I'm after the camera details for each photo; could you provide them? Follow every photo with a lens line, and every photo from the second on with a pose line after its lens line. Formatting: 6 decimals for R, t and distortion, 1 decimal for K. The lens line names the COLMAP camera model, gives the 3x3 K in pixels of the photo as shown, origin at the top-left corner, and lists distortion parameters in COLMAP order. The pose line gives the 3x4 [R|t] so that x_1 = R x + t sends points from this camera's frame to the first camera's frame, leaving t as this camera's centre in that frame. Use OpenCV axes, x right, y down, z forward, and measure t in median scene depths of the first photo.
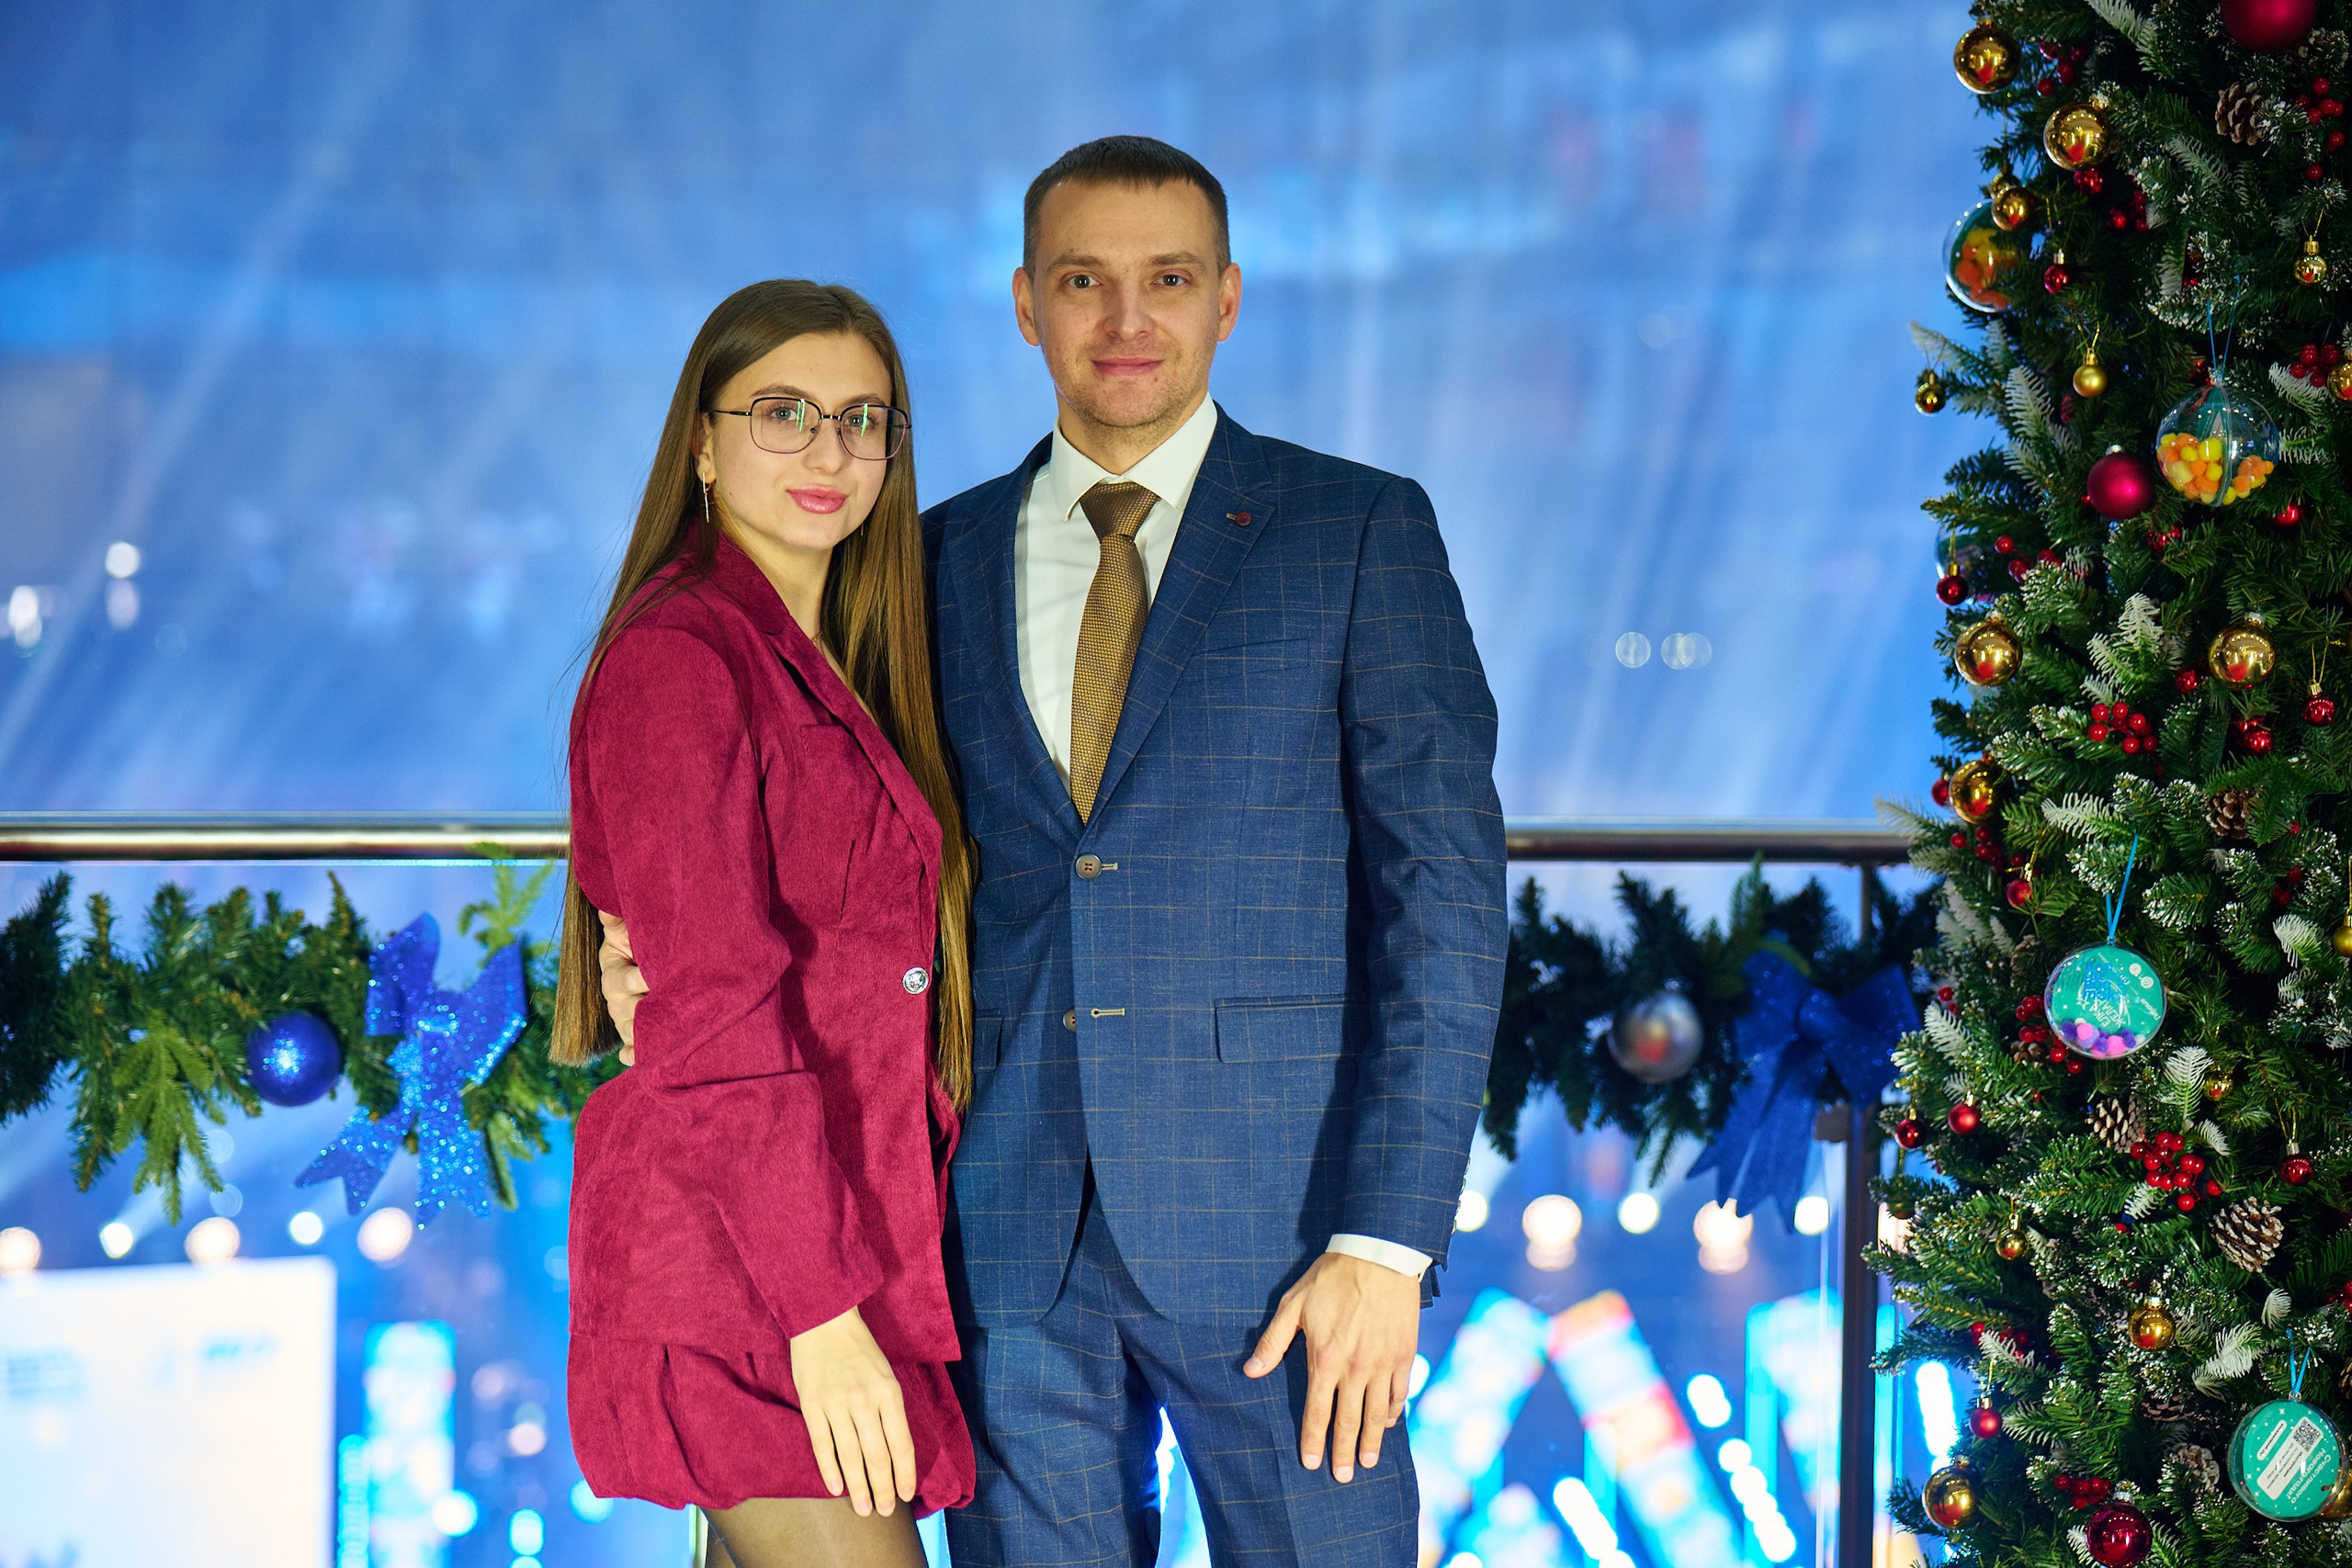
lens RADIAL K [[5421.2, 0, 1235.8], [0, 5421.2, 764.3], [0, 0, 1]] dist [-0.017840, 0.000000]
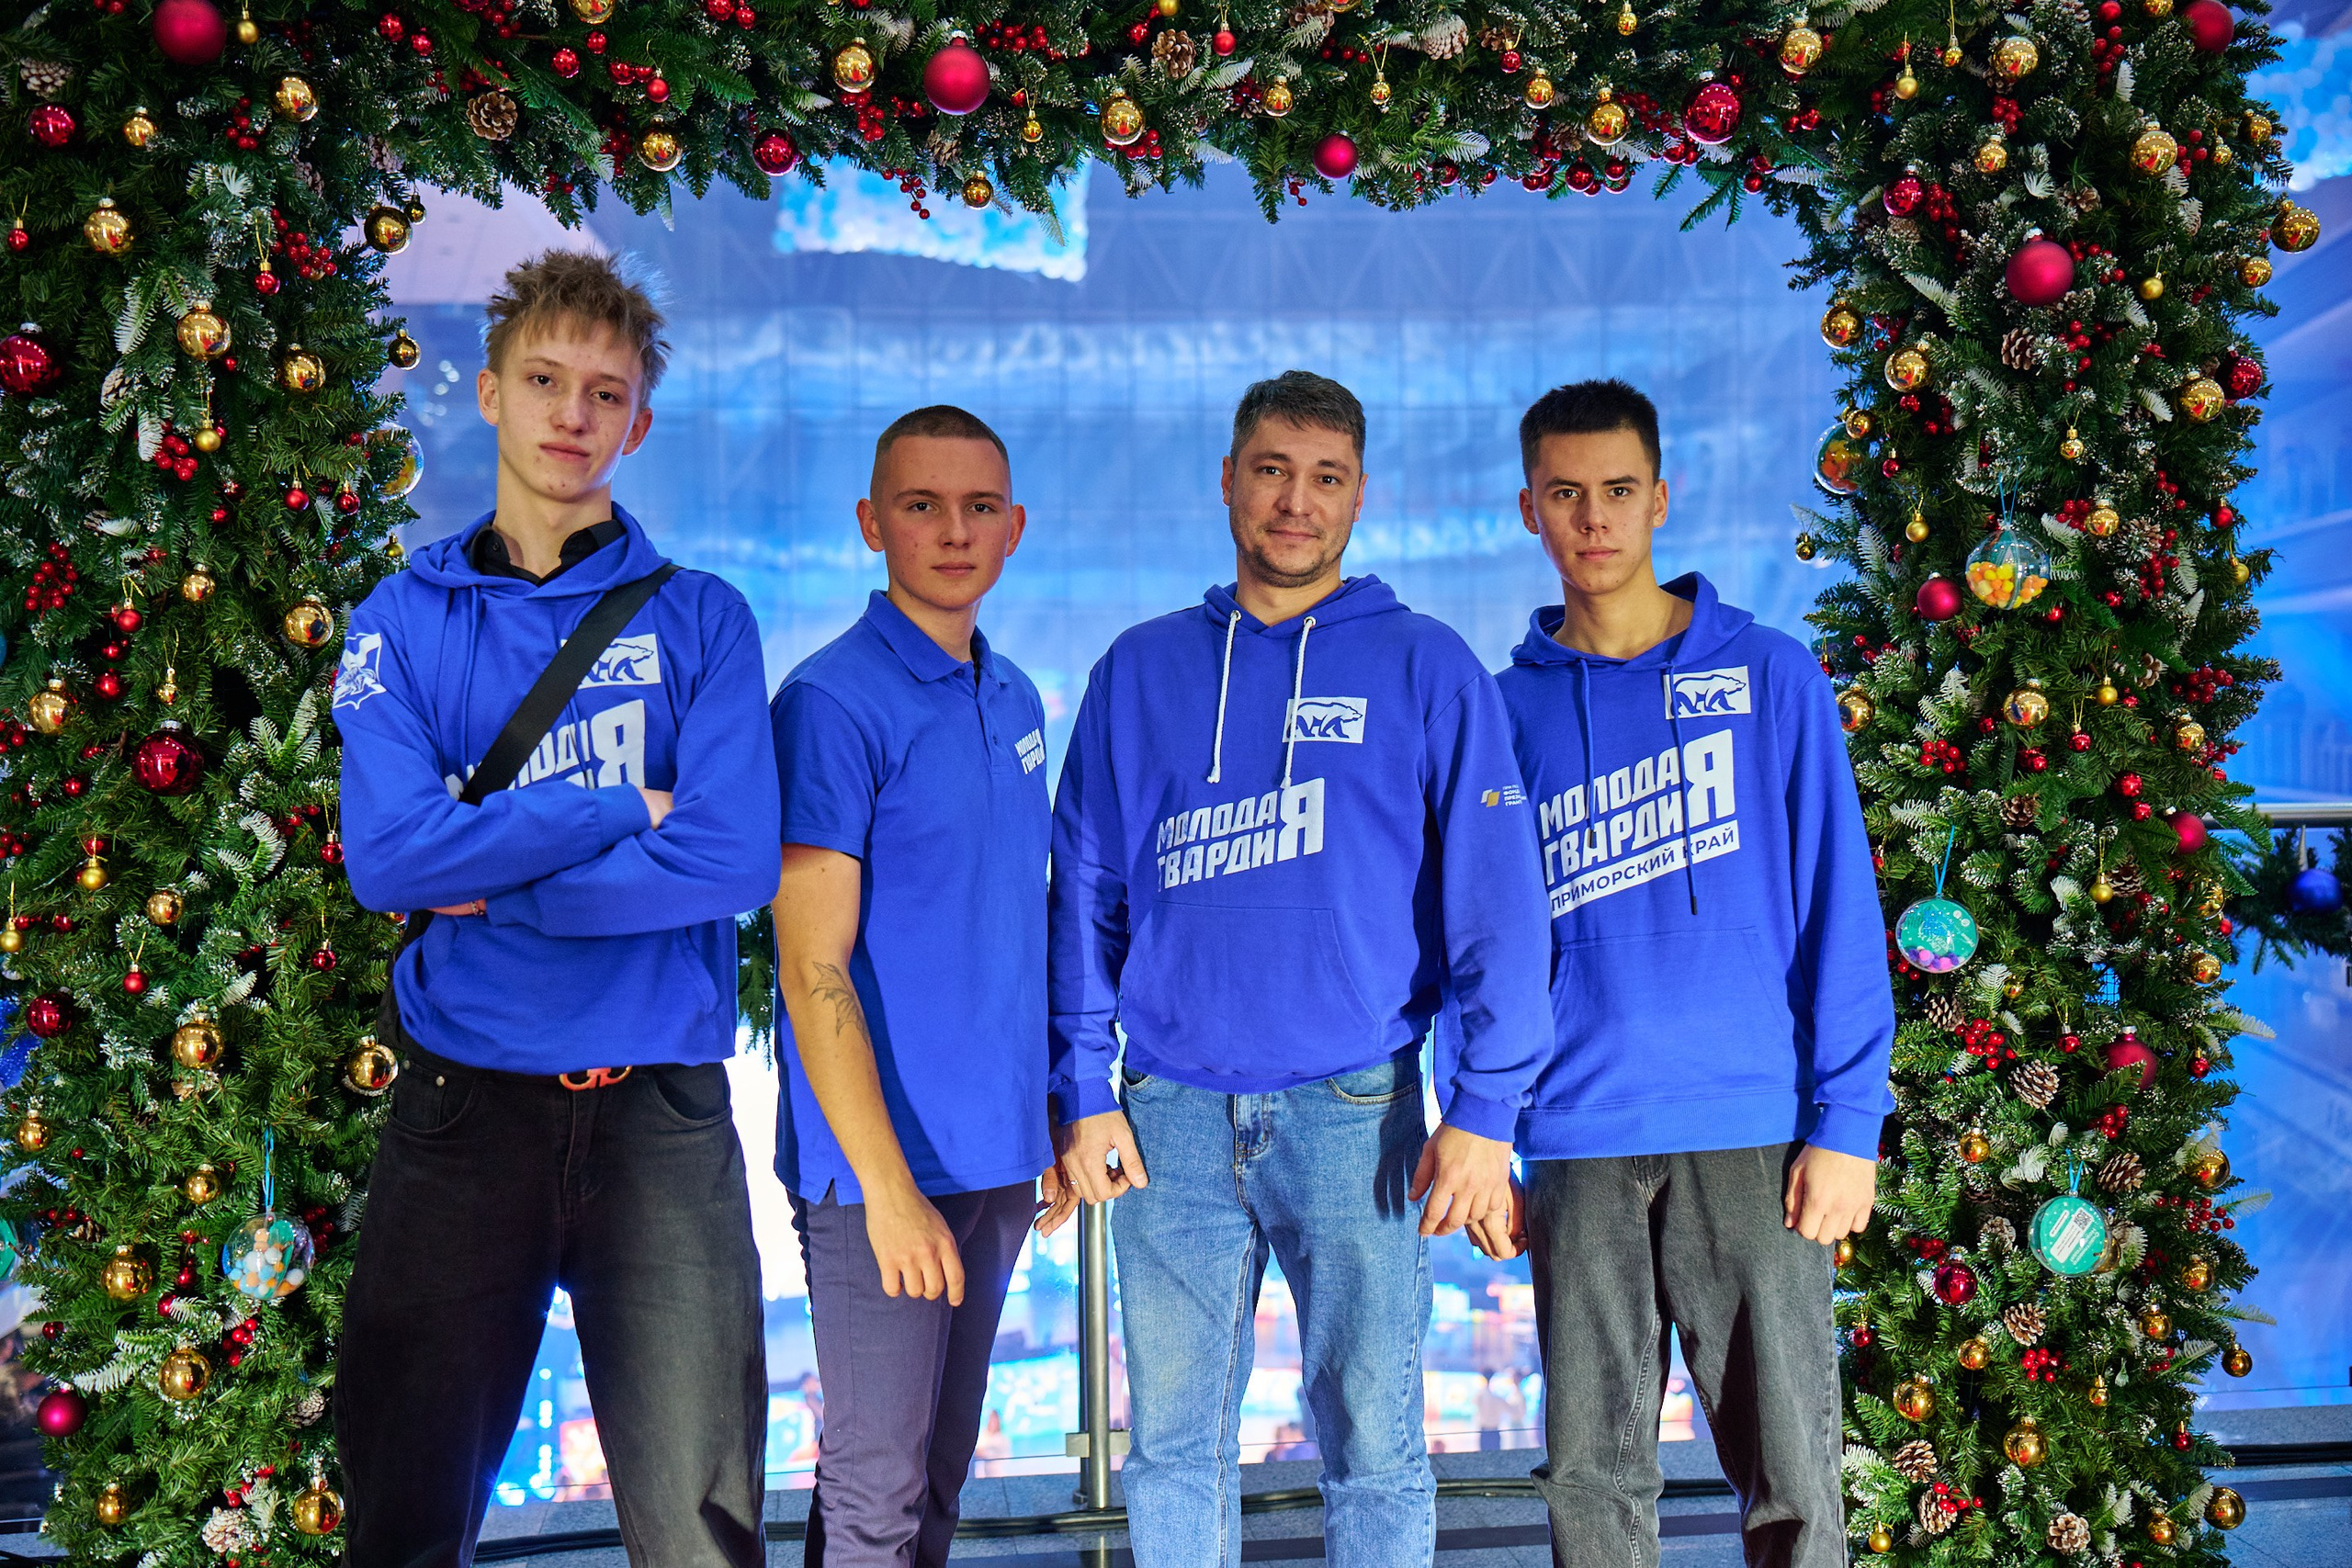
lens RADIAL K [[2394.5, 0, 1176.0], [0, 2394.5, 785.2], [0, 0, 1]] dist [0.013033, 0.000000]
pose [[0.993903, -0.023714, -0.107681, 0.019564], [0.024049, 0.999709, 0.001820, -0.004926], [0.107607, -0.004398, 0.994184, 0.290744]]
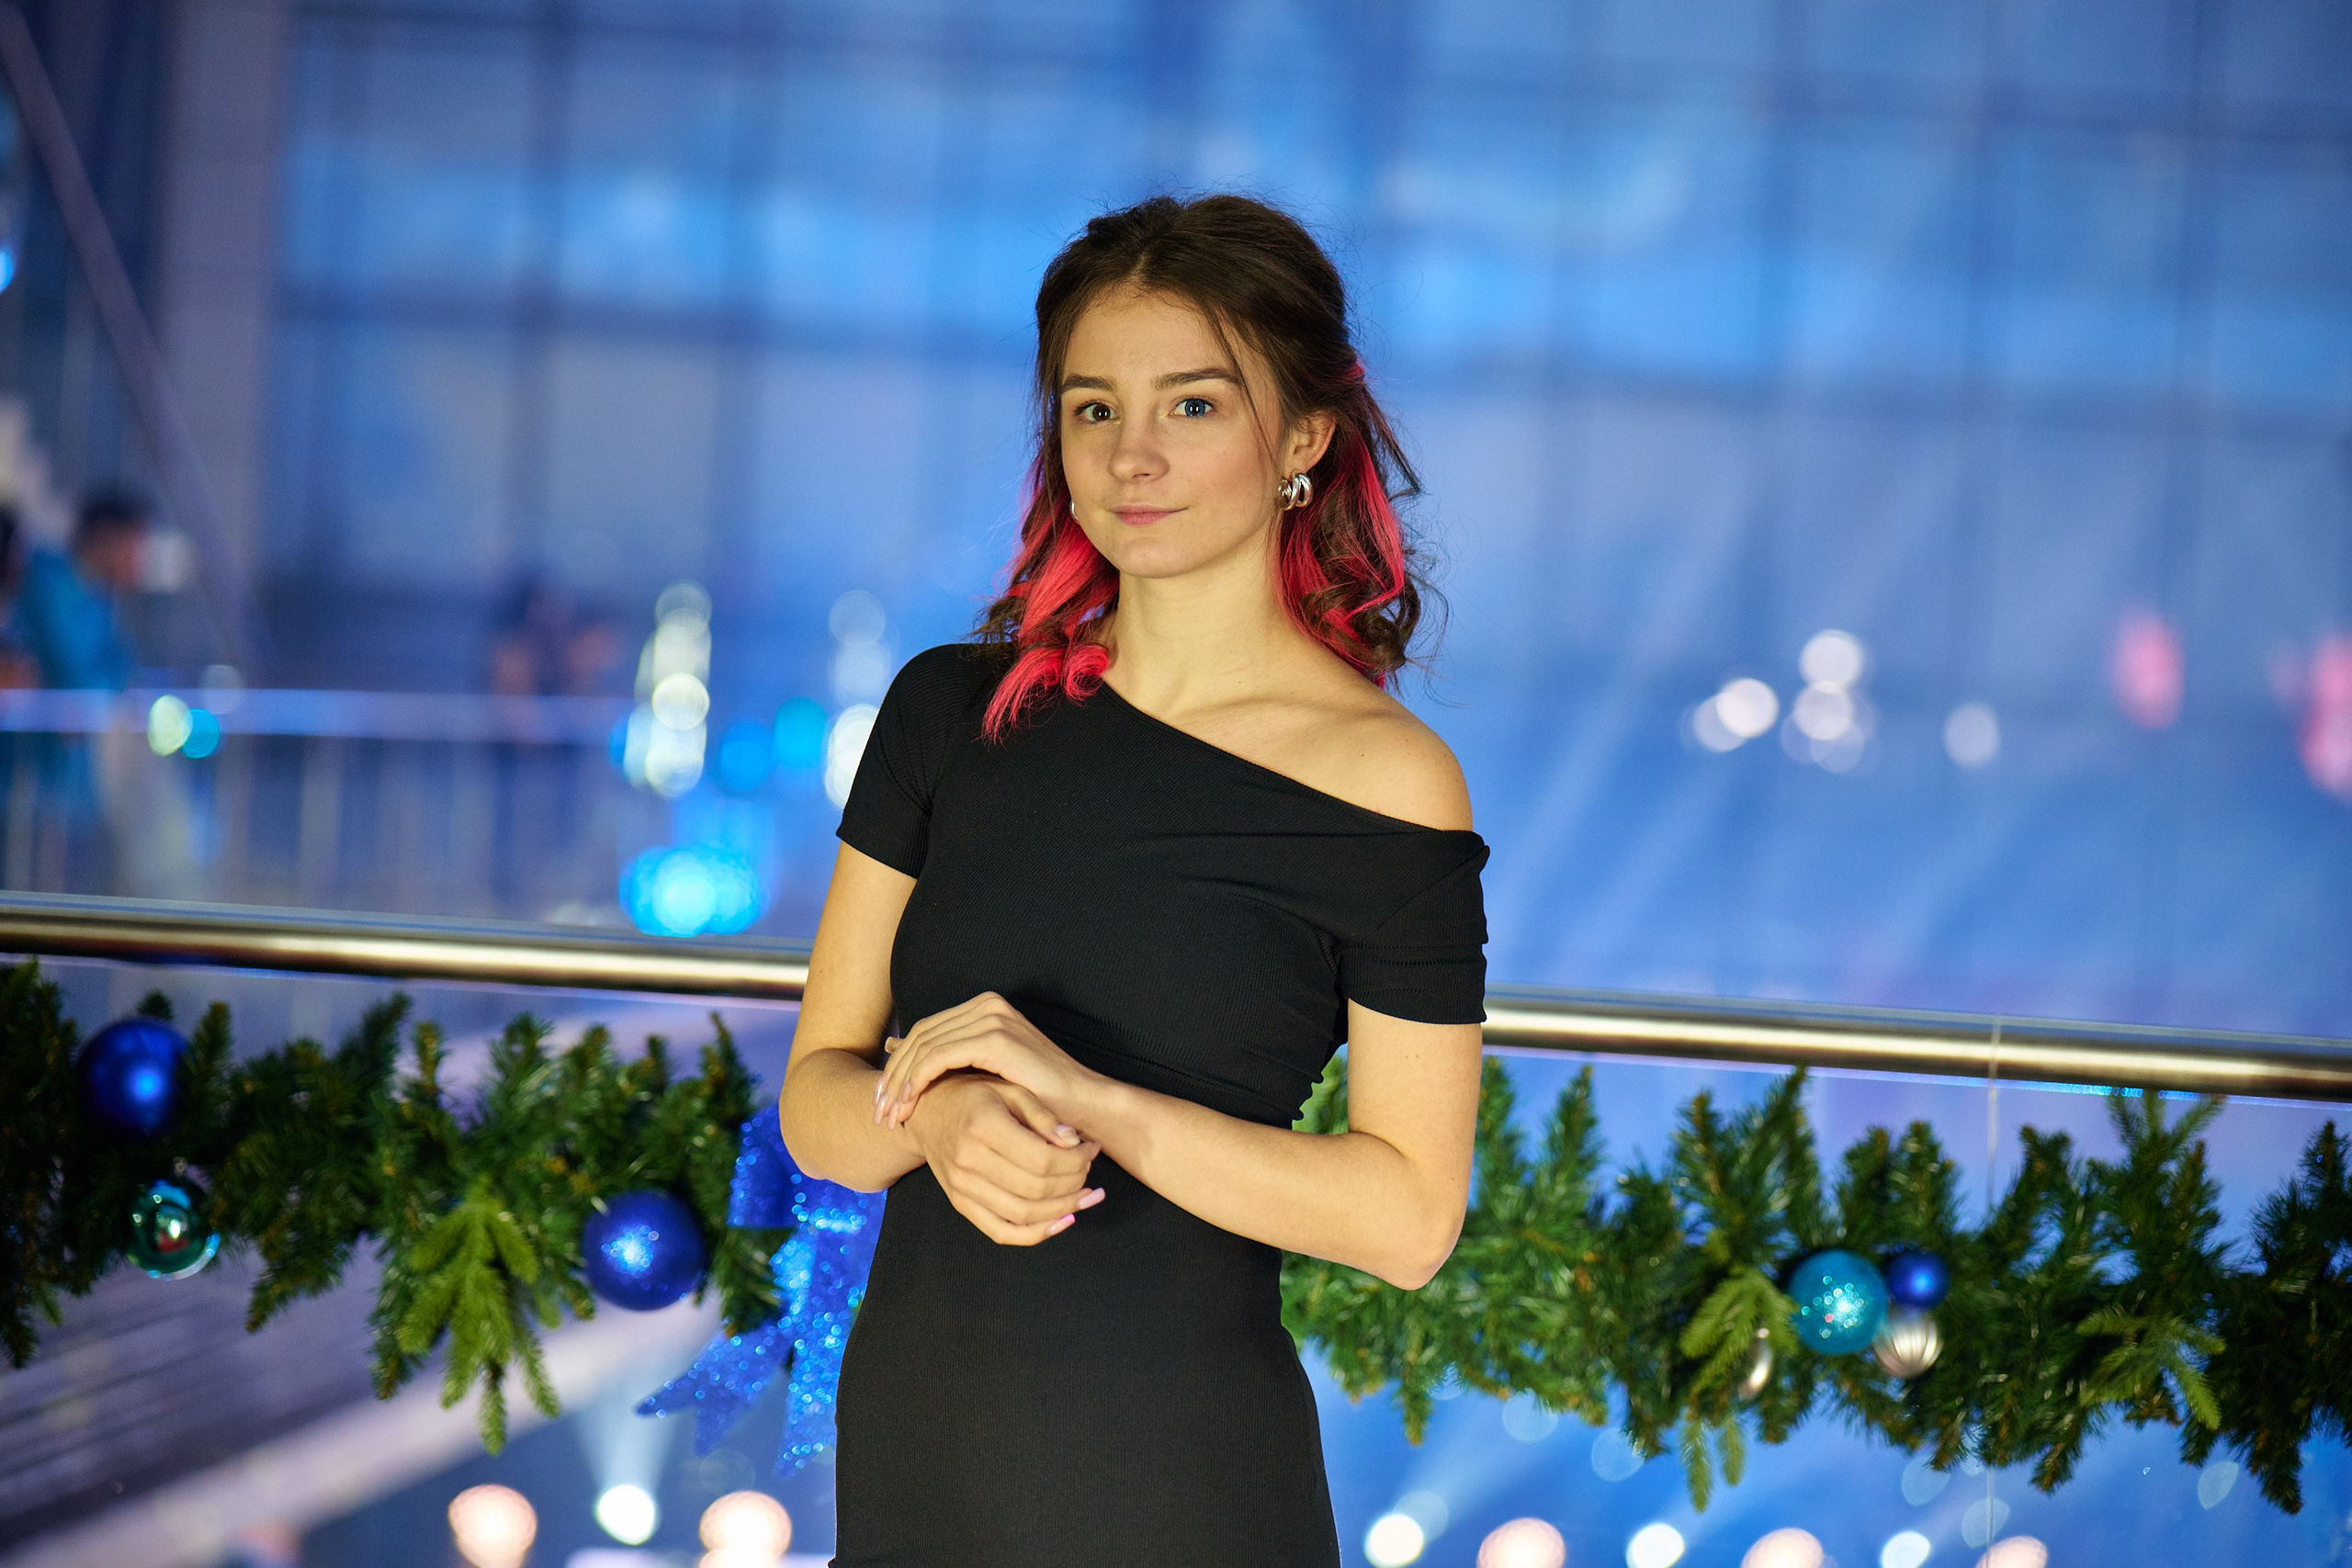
lens RADIAL K [[7336.6, 0, 1197.9], [0, 7336.6, 770.2], [0, 0, 1]] dist [-0.014656, 0.000000]
pose [[0.955822, 0.050006, -0.289661, 0.230226], [-0.057295, 0.998217, -0.016732, -0.001385], [0.288308, 0.032588, 0.956983, 0.016983]]
